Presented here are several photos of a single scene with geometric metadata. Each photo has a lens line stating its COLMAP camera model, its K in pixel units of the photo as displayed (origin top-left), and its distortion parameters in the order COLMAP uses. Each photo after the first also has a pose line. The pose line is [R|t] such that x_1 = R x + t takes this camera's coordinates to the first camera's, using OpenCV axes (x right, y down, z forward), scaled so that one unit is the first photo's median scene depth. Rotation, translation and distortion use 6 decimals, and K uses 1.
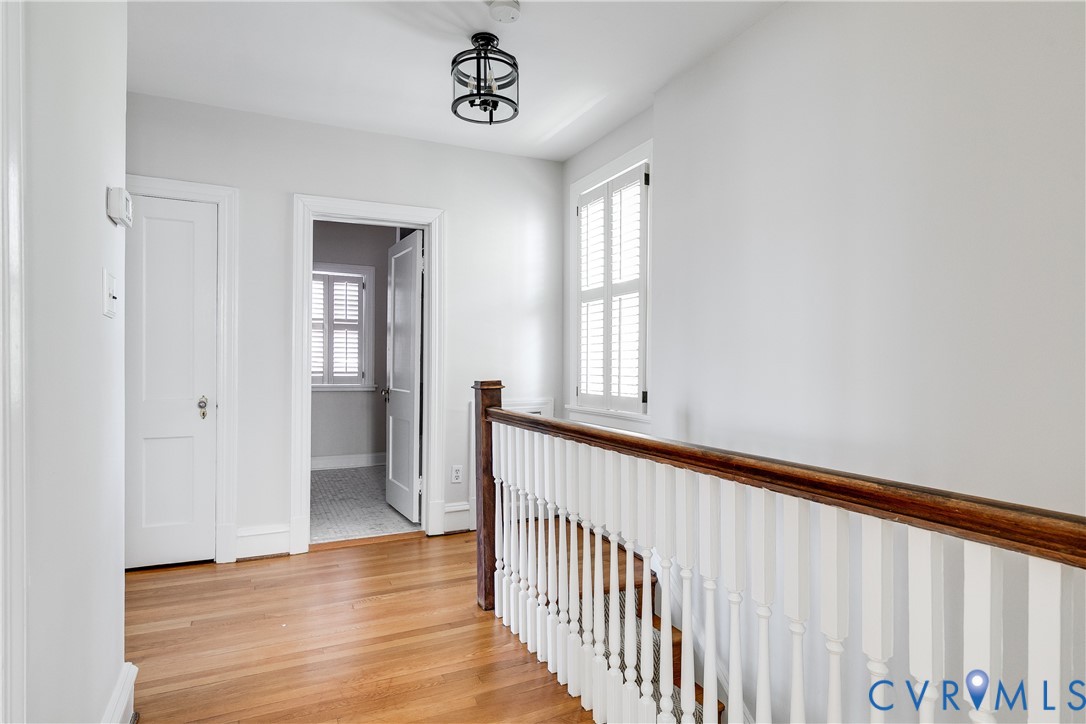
lens RADIAL K [[619.6, 0, 545.6], [0, 619.6, 362.1], [0, 0, 1]] dist [0.005963, 0.000375]
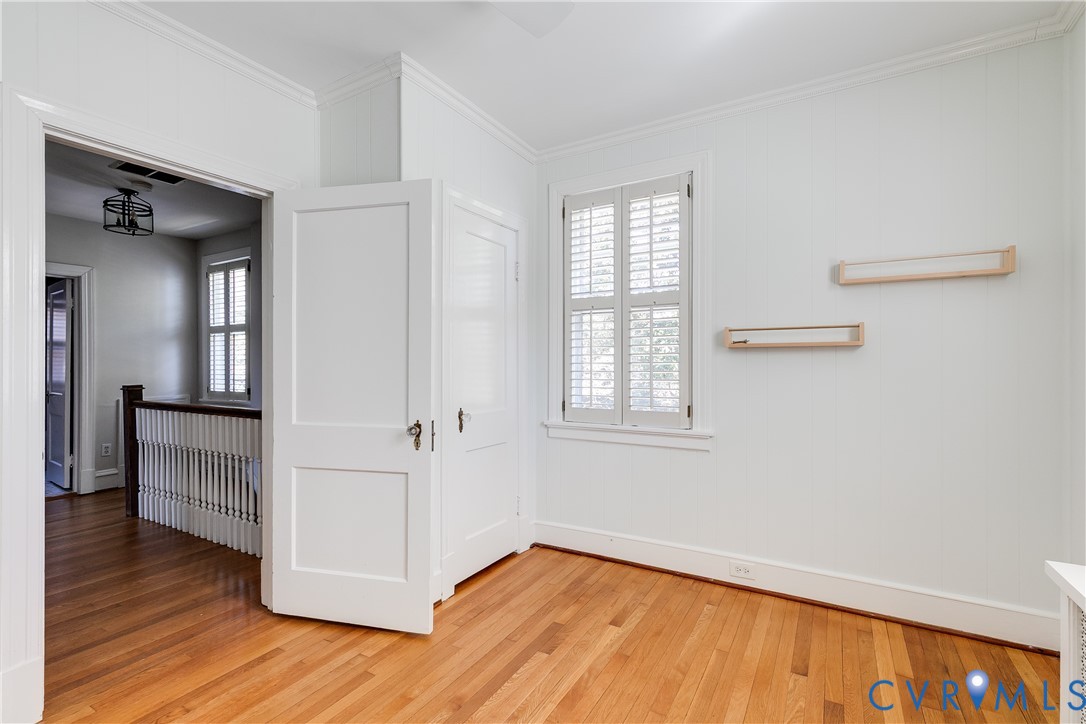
lens RADIAL K [[488.8, 0, 544.2], [0, 488.8, 365.7], [0, 0, 1]] dist [-0.000308, 0.001172]
pose [[0.824566, -0.006873, 0.565724, 0.056719], [0.004286, 0.999973, 0.005902, -0.018629], [-0.565749, -0.002442, 0.824574, -0.532501]]
